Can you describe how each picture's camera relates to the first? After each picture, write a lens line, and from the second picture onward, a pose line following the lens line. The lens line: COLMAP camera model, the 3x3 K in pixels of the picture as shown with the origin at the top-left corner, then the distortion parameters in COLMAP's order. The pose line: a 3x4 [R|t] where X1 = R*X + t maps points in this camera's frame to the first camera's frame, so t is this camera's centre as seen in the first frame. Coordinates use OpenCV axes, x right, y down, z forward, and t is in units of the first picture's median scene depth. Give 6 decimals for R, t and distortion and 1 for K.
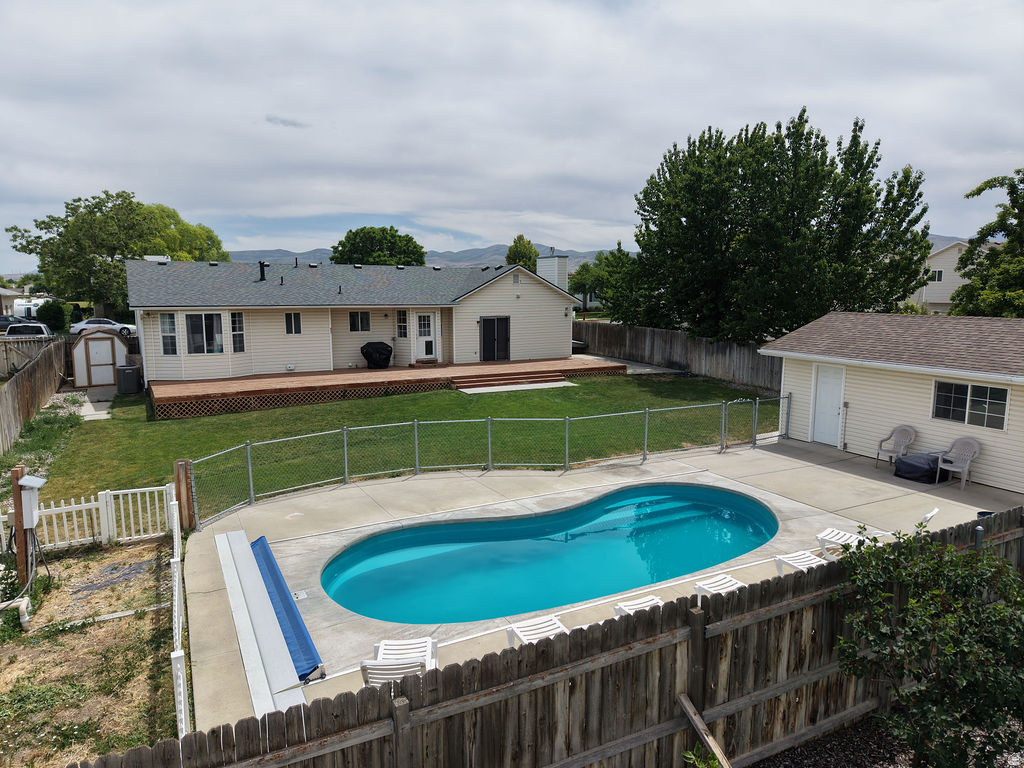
lens RADIAL K [[684.3, 0, 512.0], [0, 684.3, 384.0], [0, 0, 1]] dist [0.053098, -0.066187]
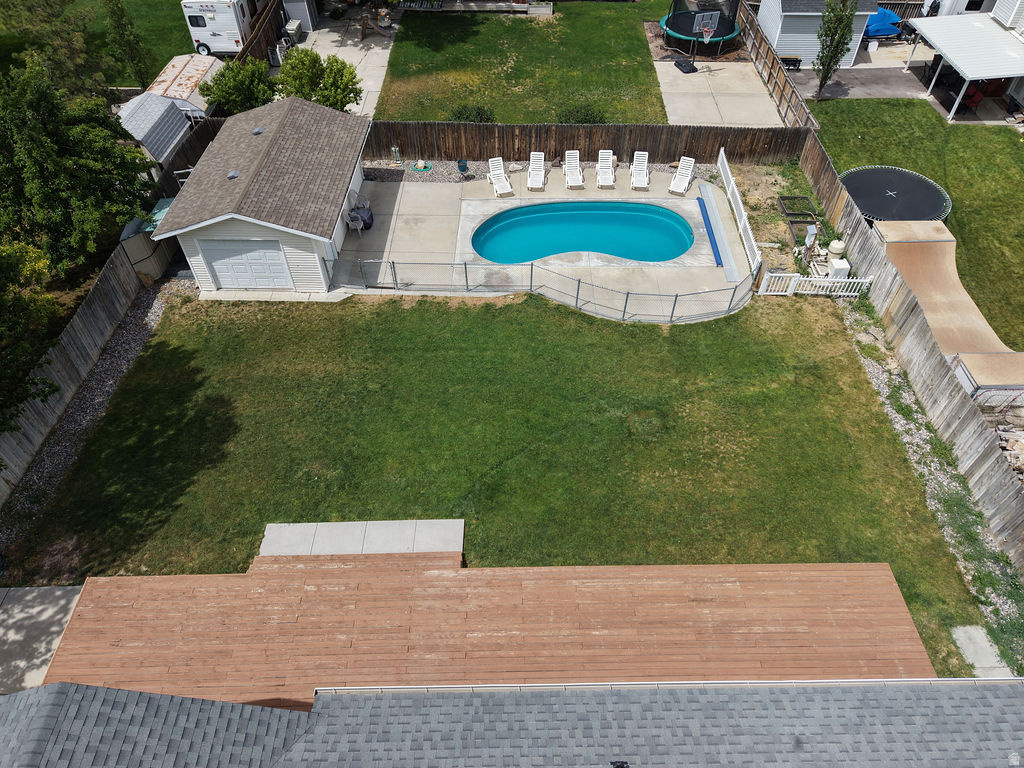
lens RADIAL K [[684.5, 0, 511.5], [0, 684.5, 386.2], [0, 0, 1]] dist [0.030108, -0.026546]
pose [[-0.879190, -0.348921, 0.324469, -0.283211], [0.067465, 0.582959, 0.809696, -0.622028], [-0.471672, 0.733766, -0.488992, 1.206898]]
